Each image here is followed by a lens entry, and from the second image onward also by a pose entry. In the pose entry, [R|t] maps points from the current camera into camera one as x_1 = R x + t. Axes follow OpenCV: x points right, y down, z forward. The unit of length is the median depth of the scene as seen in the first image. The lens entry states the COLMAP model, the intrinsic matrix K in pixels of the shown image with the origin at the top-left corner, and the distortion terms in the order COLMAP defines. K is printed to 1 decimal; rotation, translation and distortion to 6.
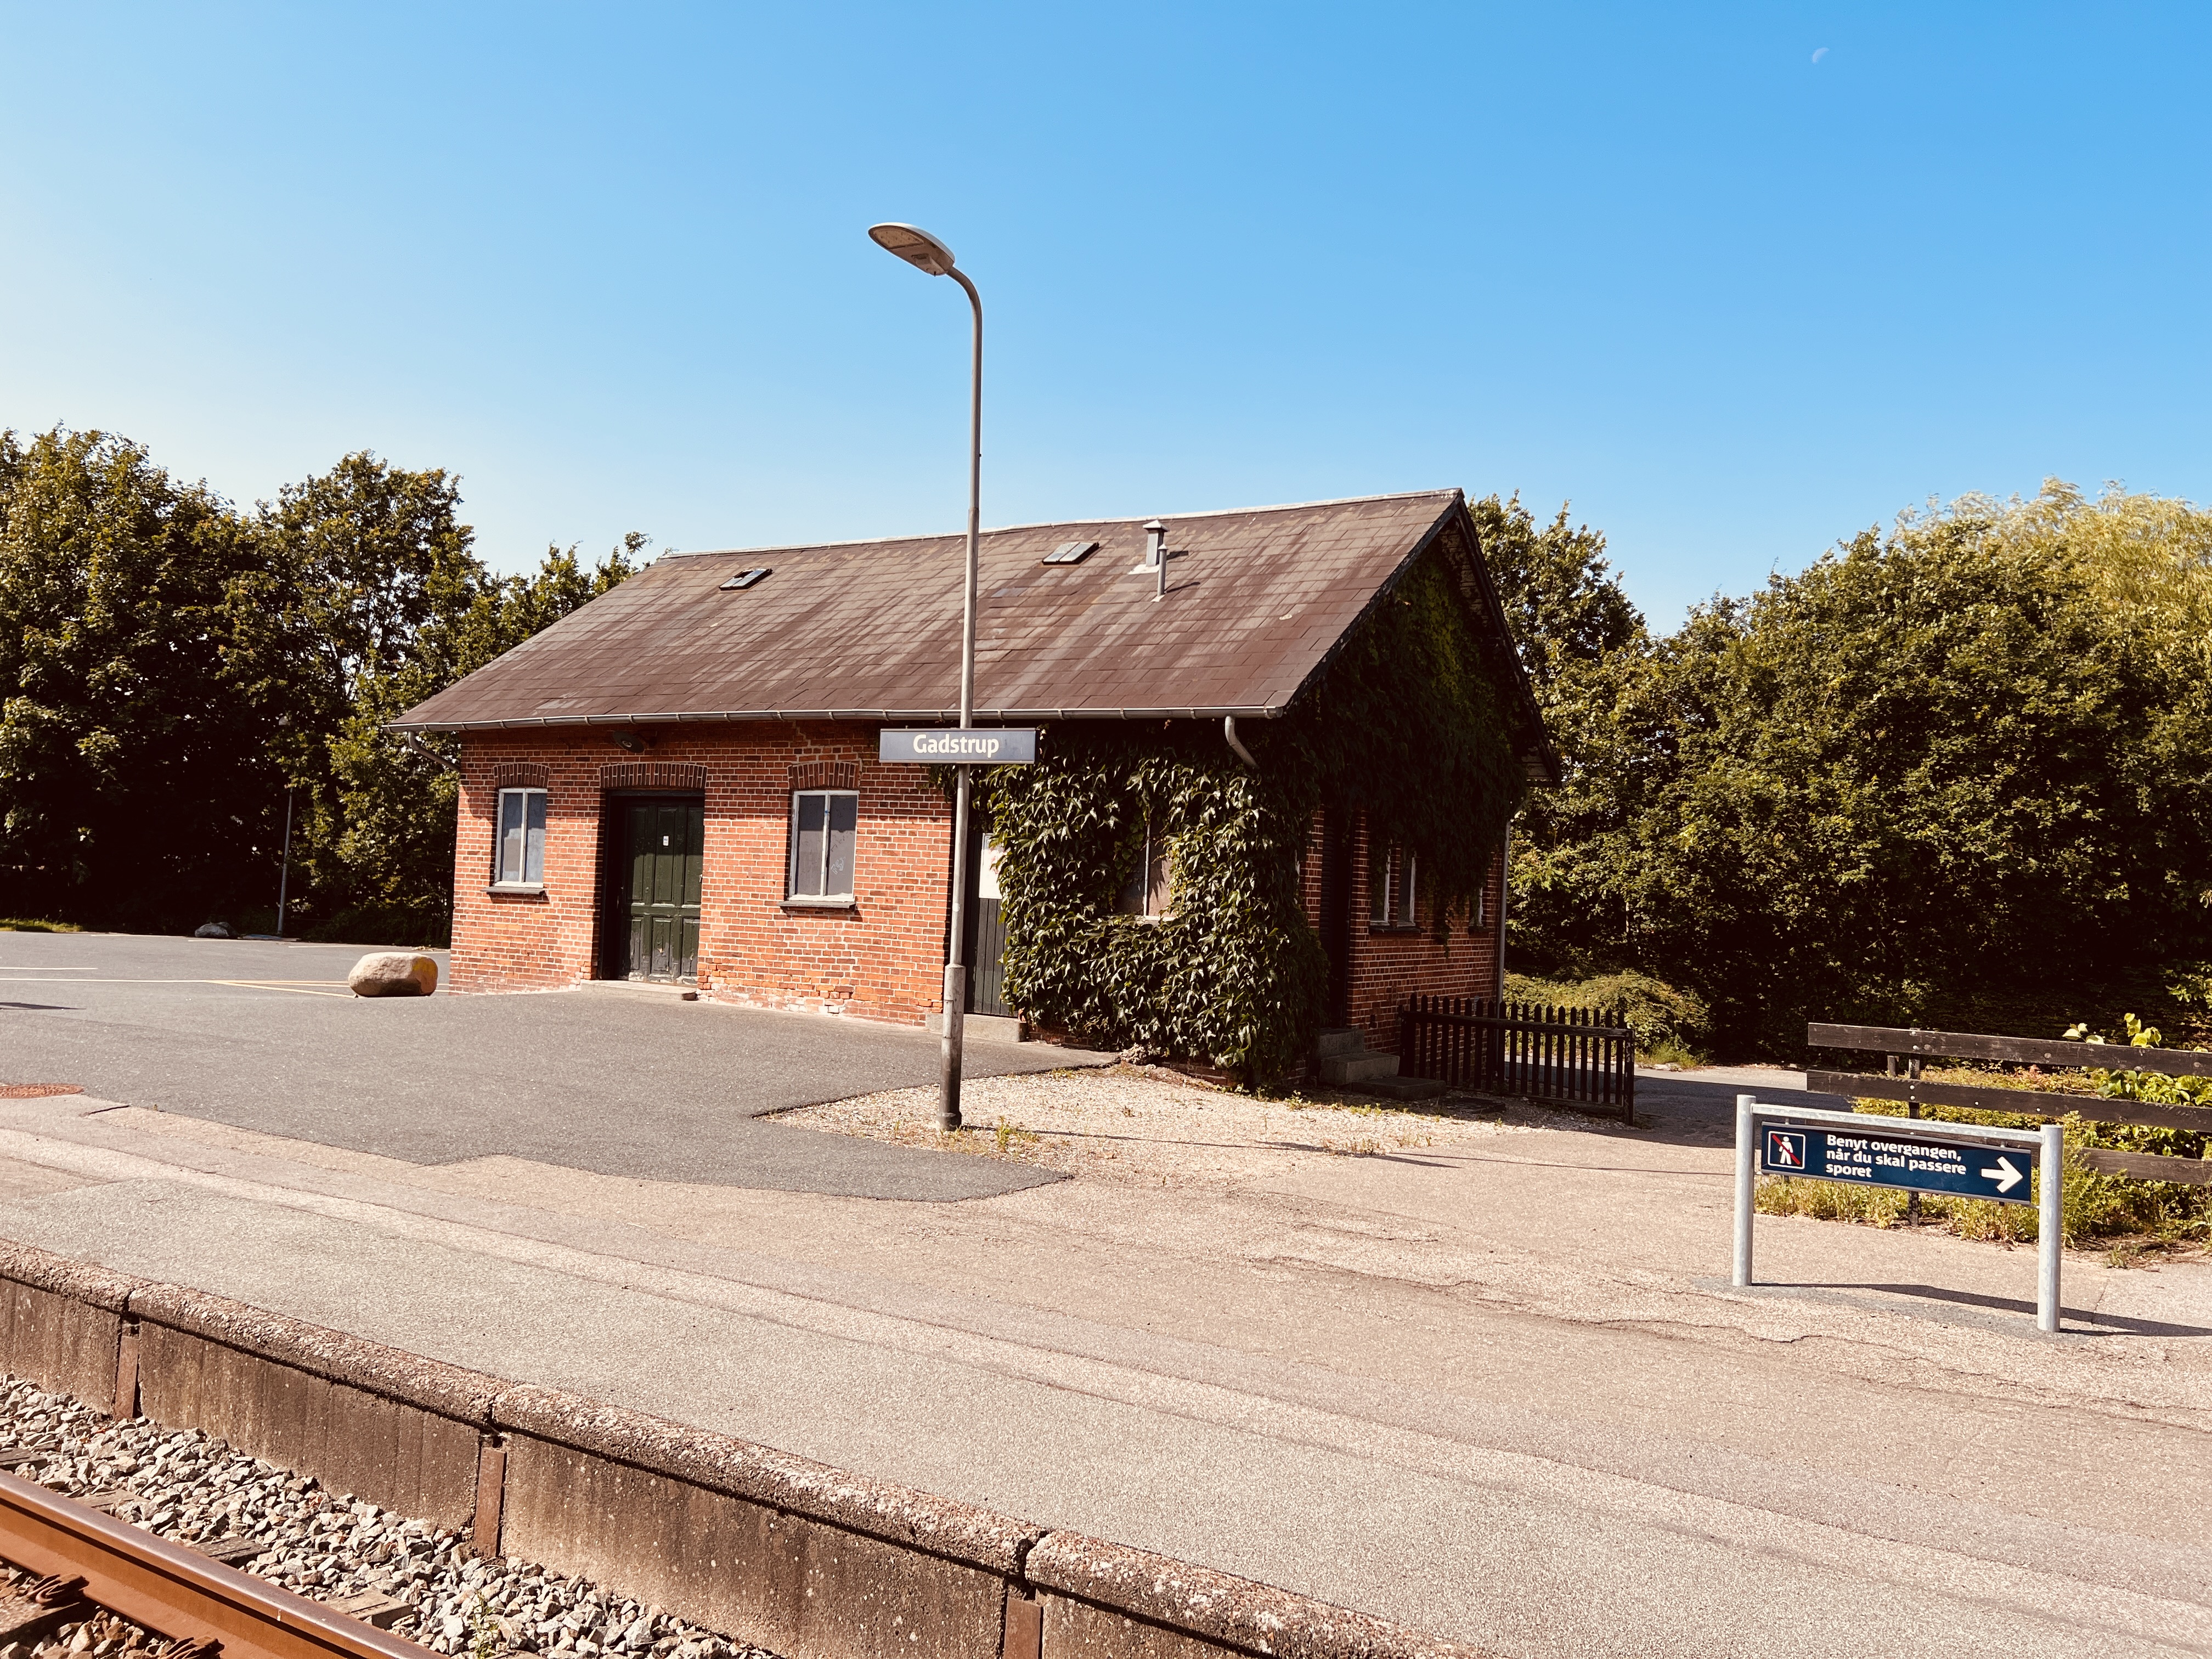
lens RADIAL K [[1659.2, 0, 1122.8], [0, 1659.2, 827.2], [0, 0, 1]] dist [0.079345, -0.088104]
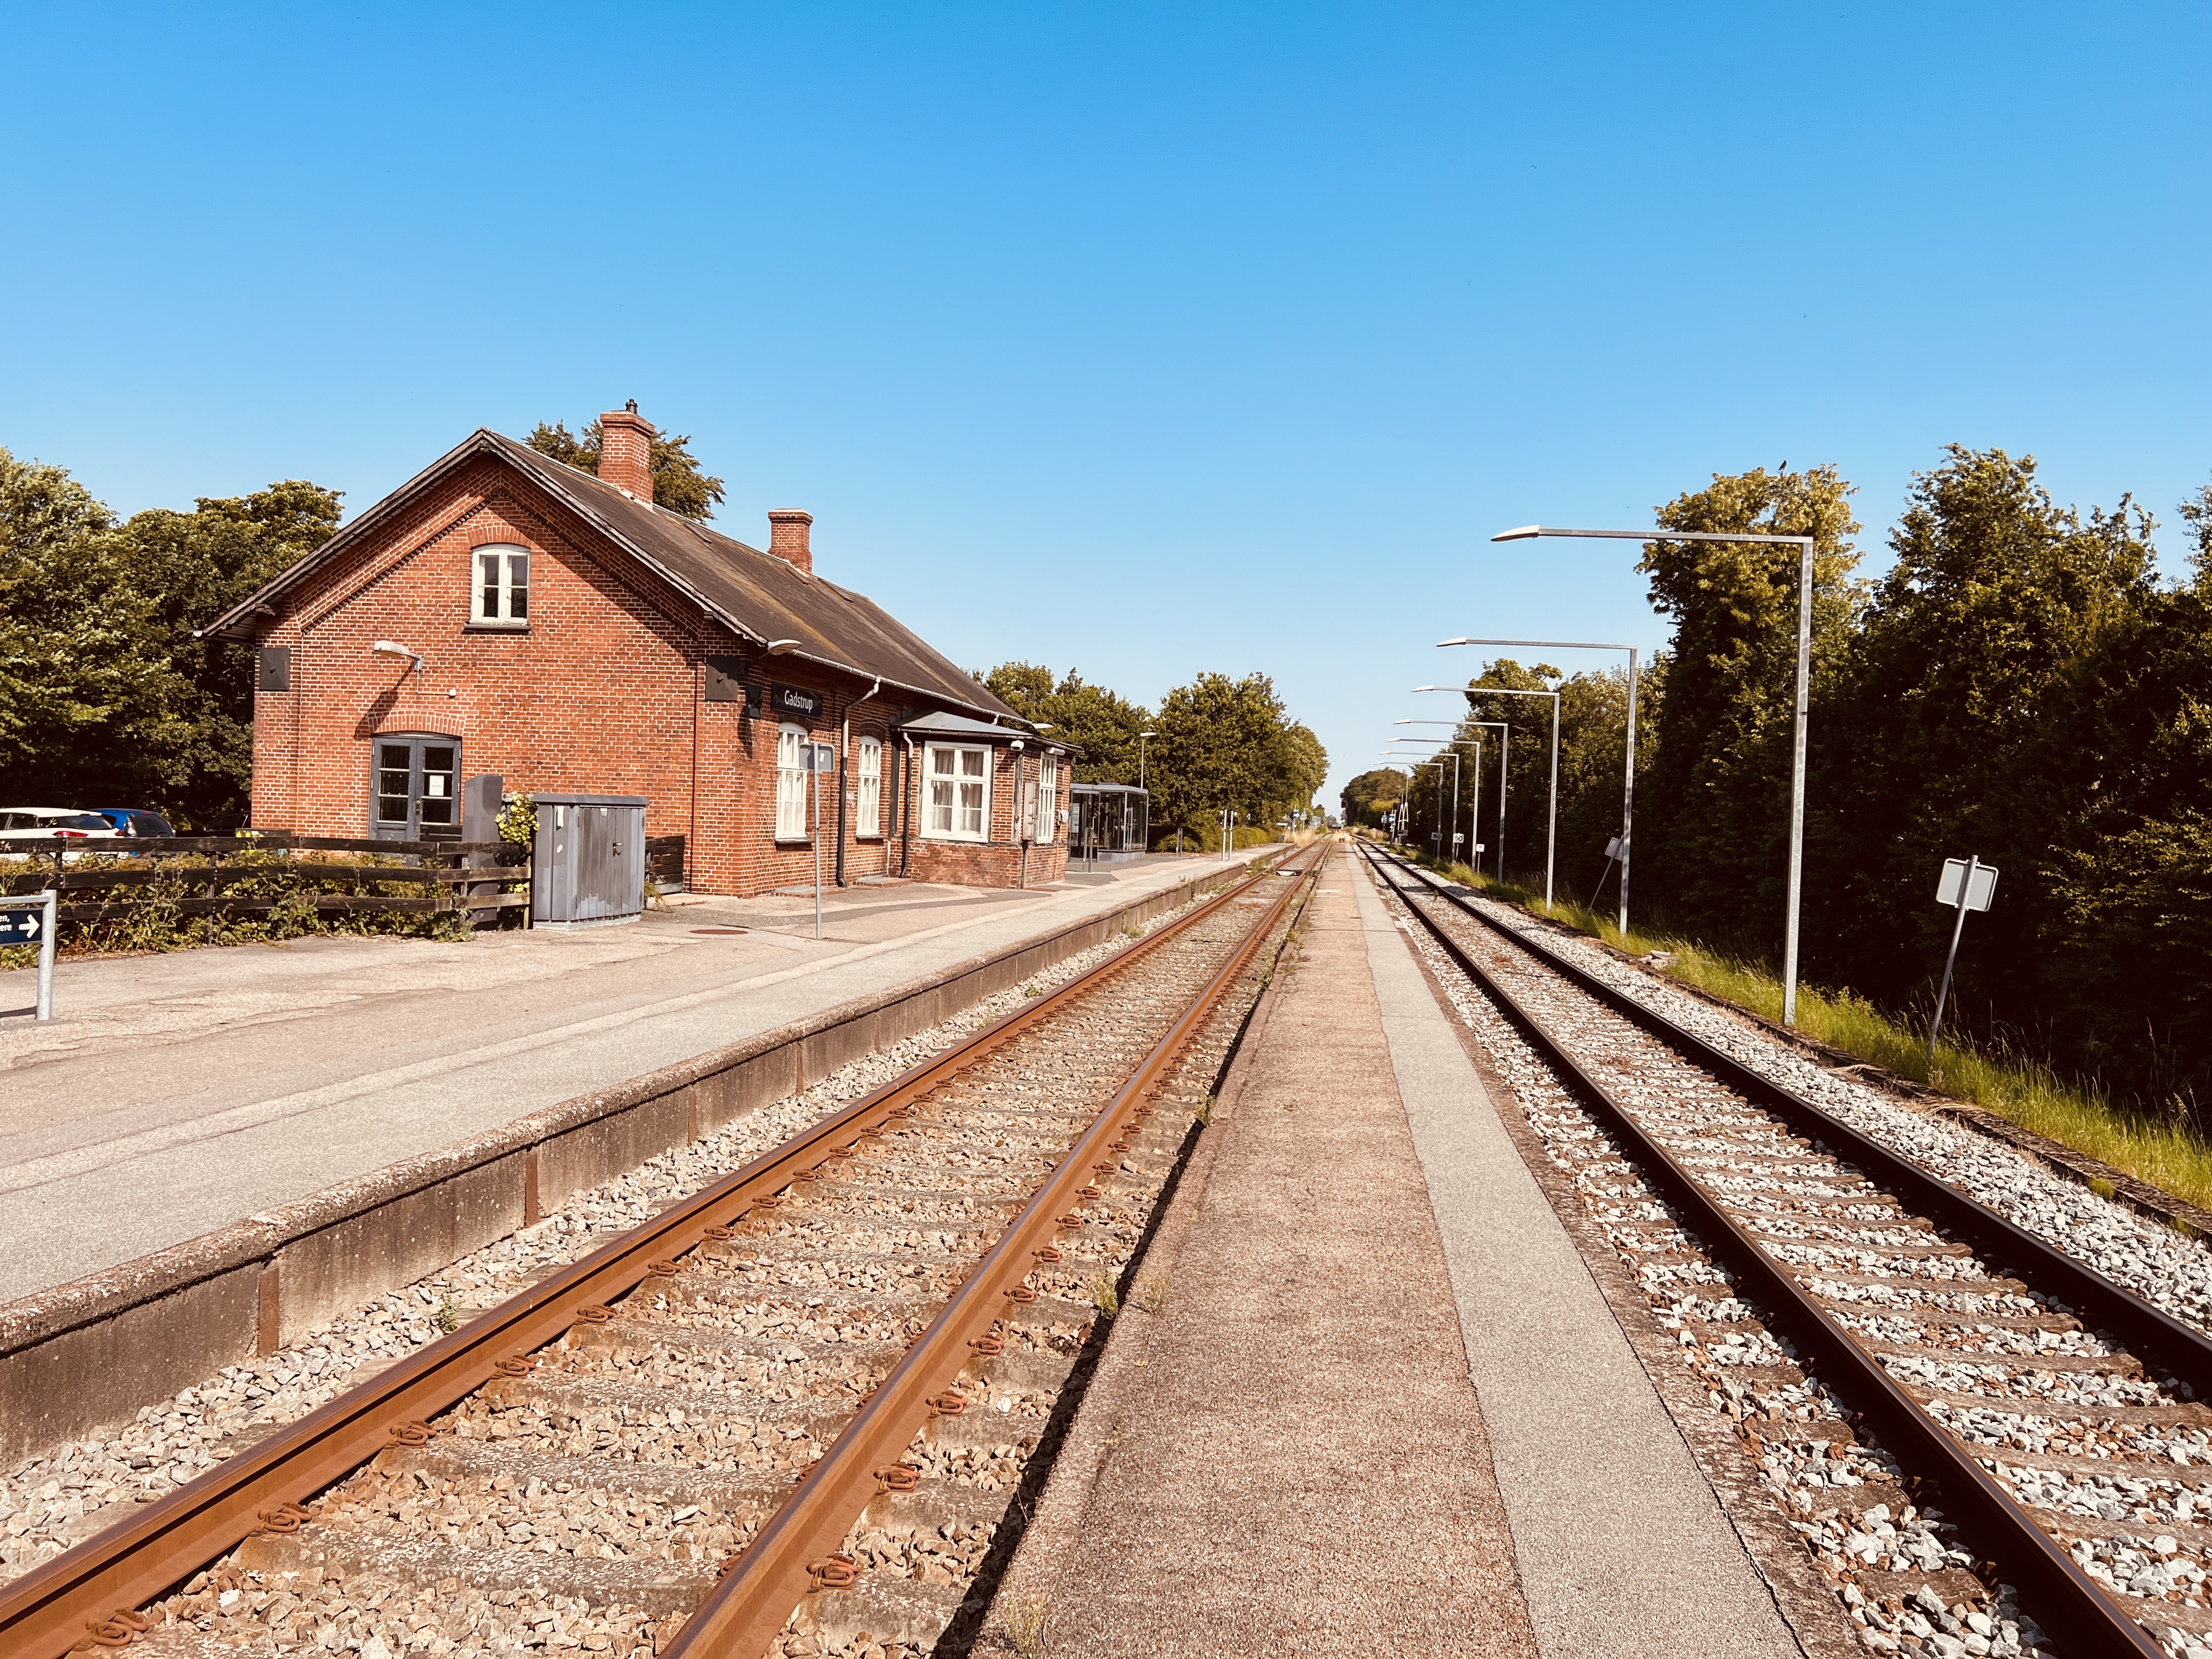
lens RADIAL K [[1659.2, 0, 1094.4], [0, 1659.2, 817.7], [0, 0, 1]] dist [0.079345, -0.088104]
pose [[-0.370485, -0.056151, 0.927140, -0.463115], [-0.085574, 0.995989, 0.026125, -0.003086], [-0.924888, -0.069660, -0.373804, 0.268155]]
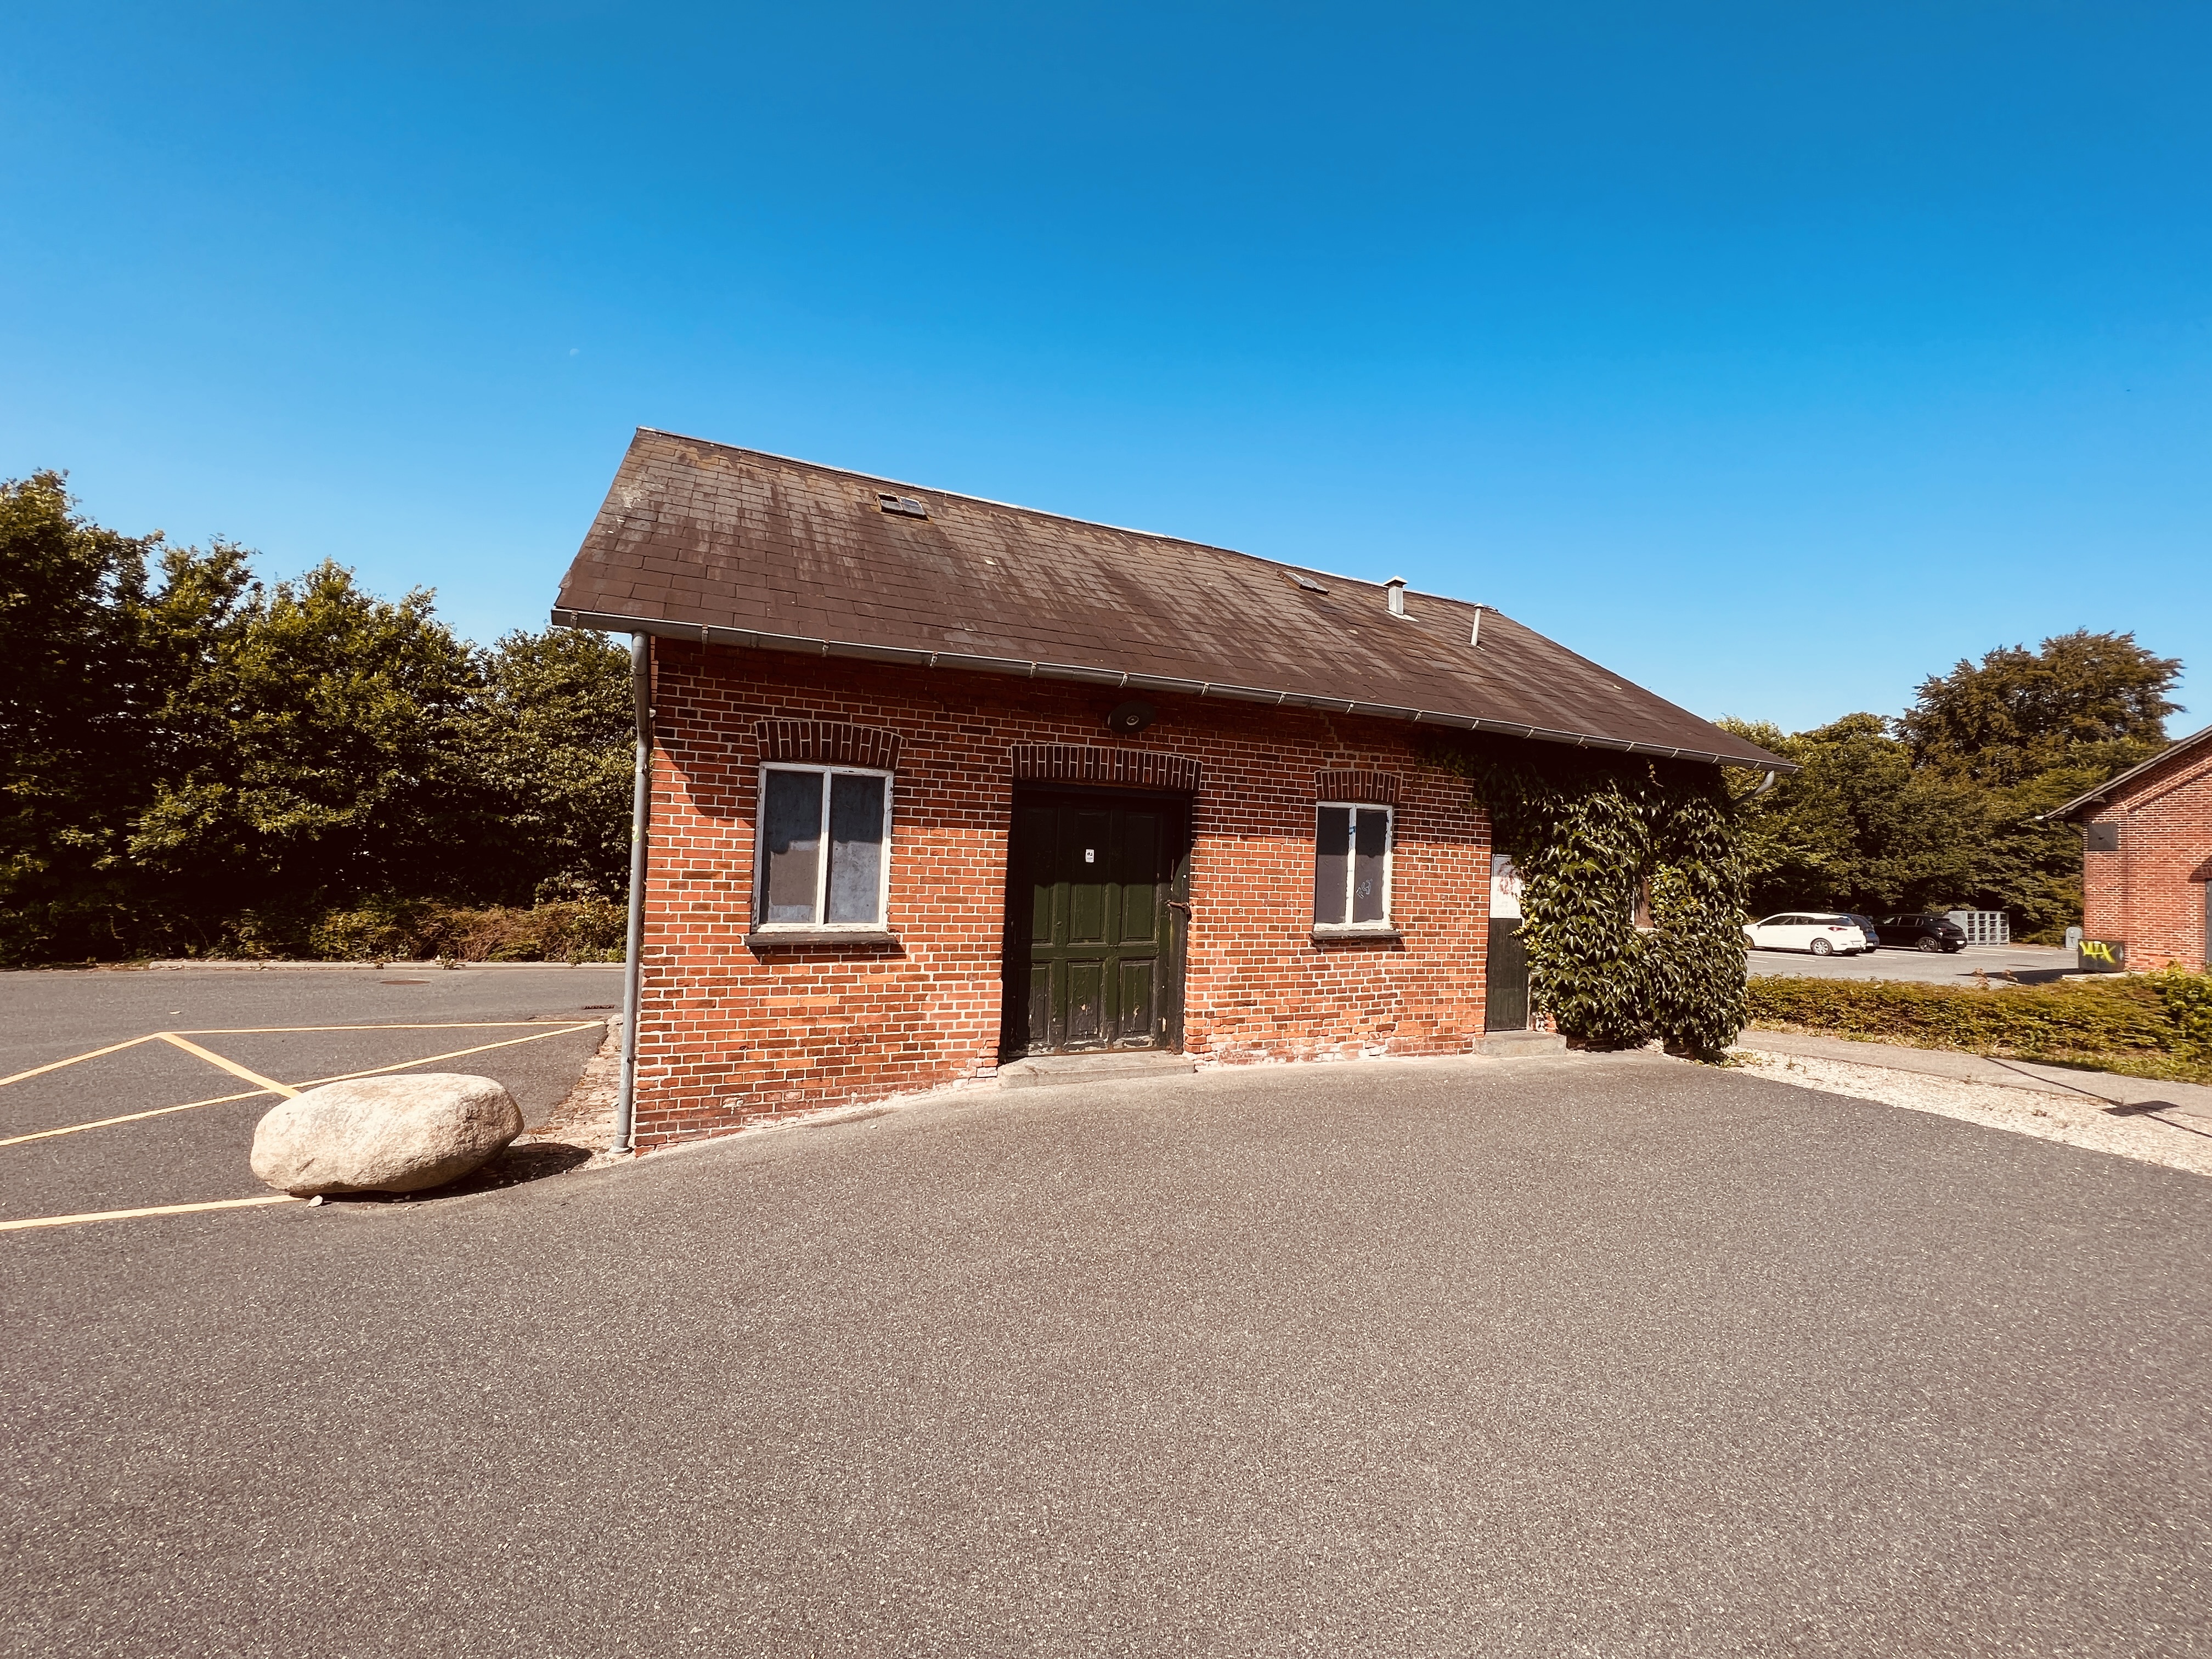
lens RADIAL K [[888.0, 0, 1105.7], [0, 888.0, 834.9], [0, 0, 1]] dist [-0.000011, -0.000866]
pose [[0.576703, 0.003421, 0.816947, -0.593497], [-0.038894, 0.998972, 0.023274, -0.010568], [-0.816027, -0.045196, 0.576244, 0.783649]]
